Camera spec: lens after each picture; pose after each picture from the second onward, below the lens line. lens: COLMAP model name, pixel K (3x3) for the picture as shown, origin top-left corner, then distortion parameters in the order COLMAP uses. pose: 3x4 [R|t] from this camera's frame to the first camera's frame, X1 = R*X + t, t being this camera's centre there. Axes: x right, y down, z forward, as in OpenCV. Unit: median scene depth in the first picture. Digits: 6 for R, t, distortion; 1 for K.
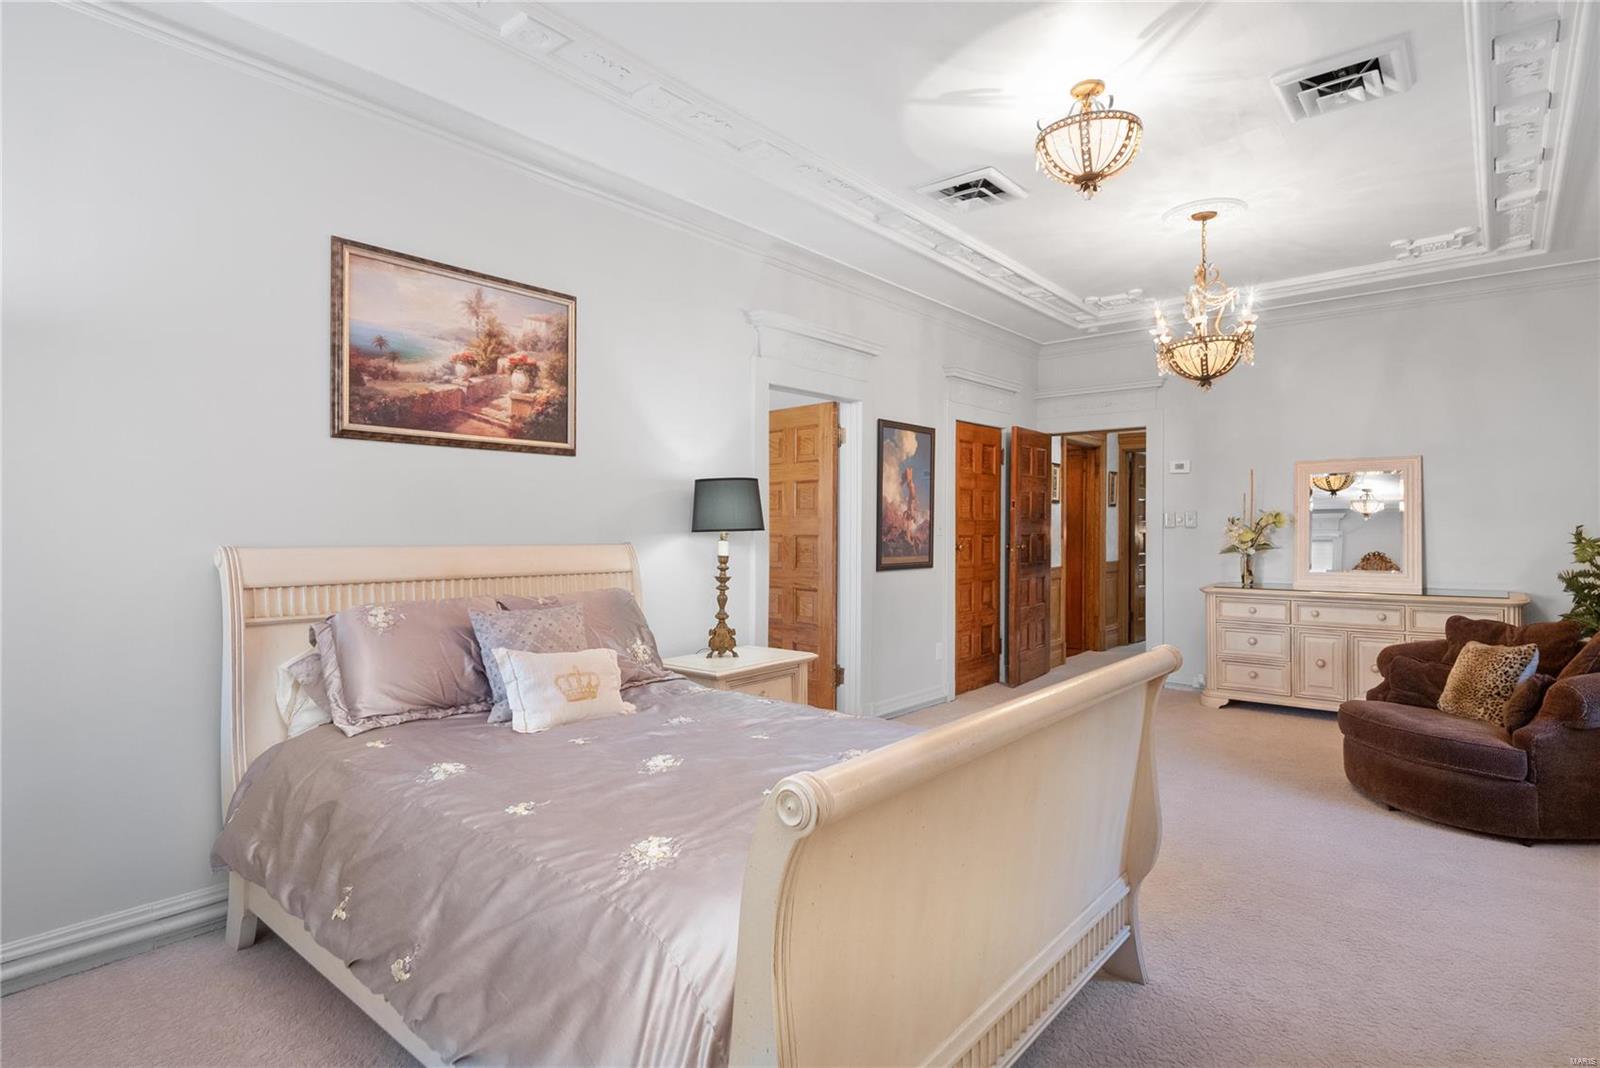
lens RADIAL K [[807.3, 0, 792.0], [0, 807.3, 526.1], [0, 0, 1]] dist [-0.004578, 0.000409]
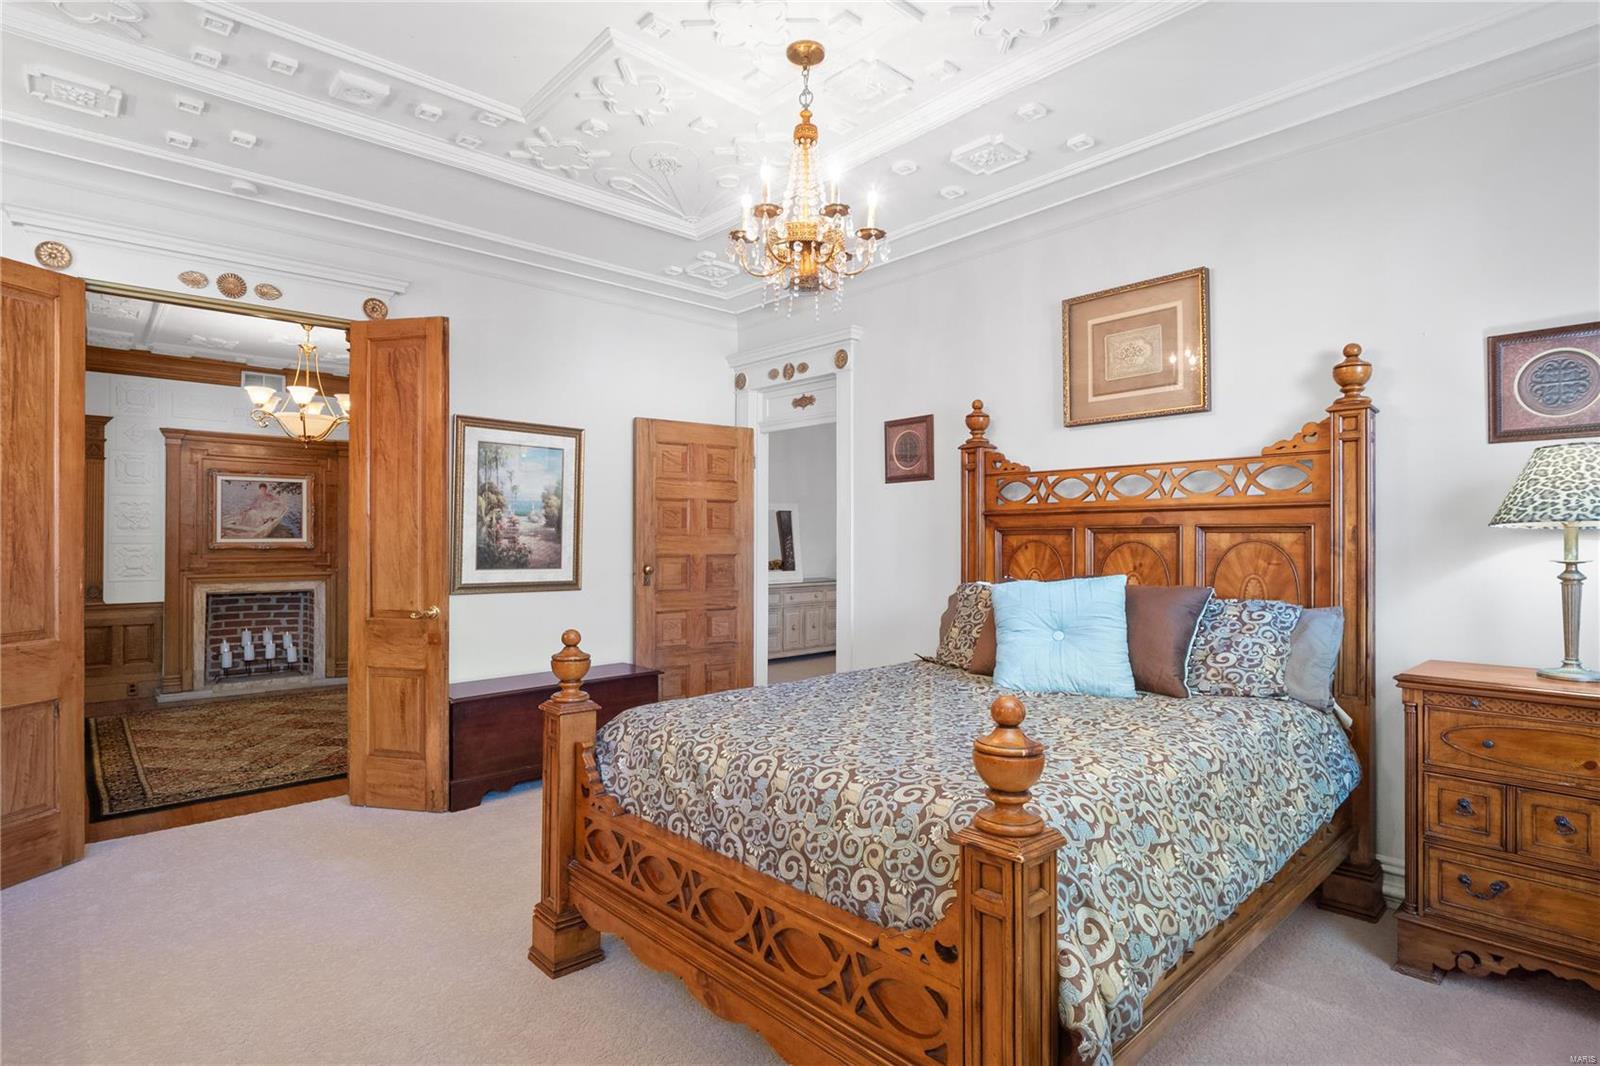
lens RADIAL K [[807.3, 0, 791.5], [0, 807.3, 538.9], [0, 0, 1]] dist [-0.004578, 0.000409]
pose [[0.117912, 0.002805, 0.993020, -0.956543], [0.008674, 0.999955, -0.003855, -0.003474], [-0.992986, 0.009068, 0.117883, 0.785541]]
